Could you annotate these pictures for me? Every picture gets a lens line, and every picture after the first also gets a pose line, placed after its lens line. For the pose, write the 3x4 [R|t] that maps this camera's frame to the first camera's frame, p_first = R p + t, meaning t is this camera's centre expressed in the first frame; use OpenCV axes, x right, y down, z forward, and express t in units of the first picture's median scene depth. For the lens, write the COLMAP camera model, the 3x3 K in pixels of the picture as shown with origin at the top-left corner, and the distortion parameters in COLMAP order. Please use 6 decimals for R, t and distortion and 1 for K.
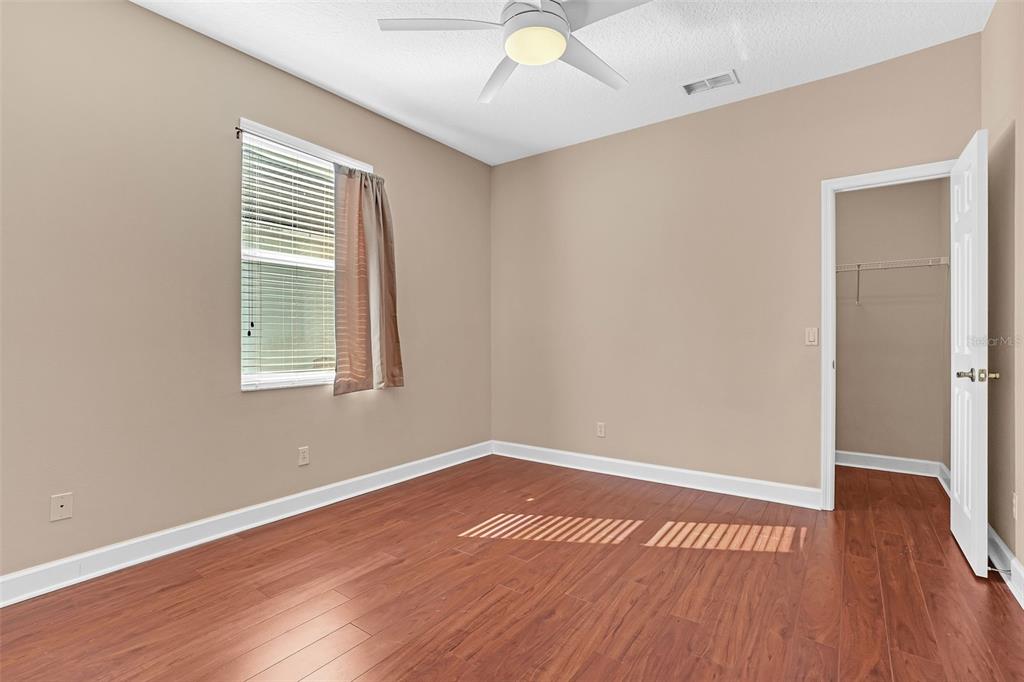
lens RADIAL K [[474.4, 0, 520.1], [0, 474.4, 331.9], [0, 0, 1]] dist [-0.061404, 0.023611]
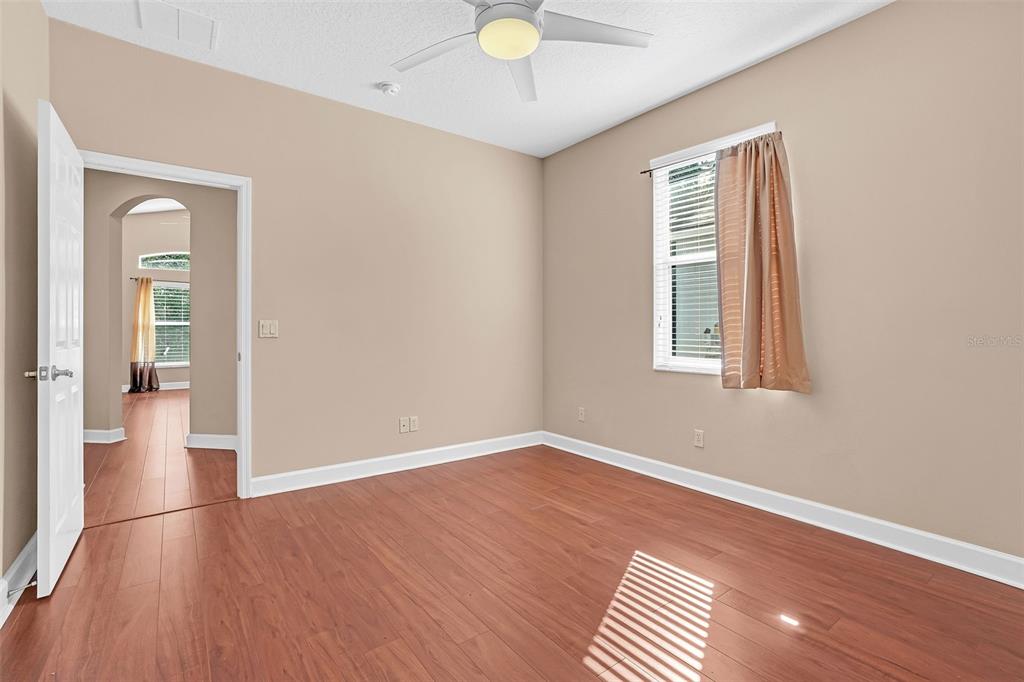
lens RADIAL K [[474.4, 0, 520.1], [0, 474.4, 331.9], [0, 0, 1]] dist [-0.061404, 0.023611]
pose [[-0.303446, 0.009865, -0.952797, 0.799407], [0.008640, 0.999934, 0.007601, 0.008558], [0.952809, -0.005925, -0.303511, 1.086566]]
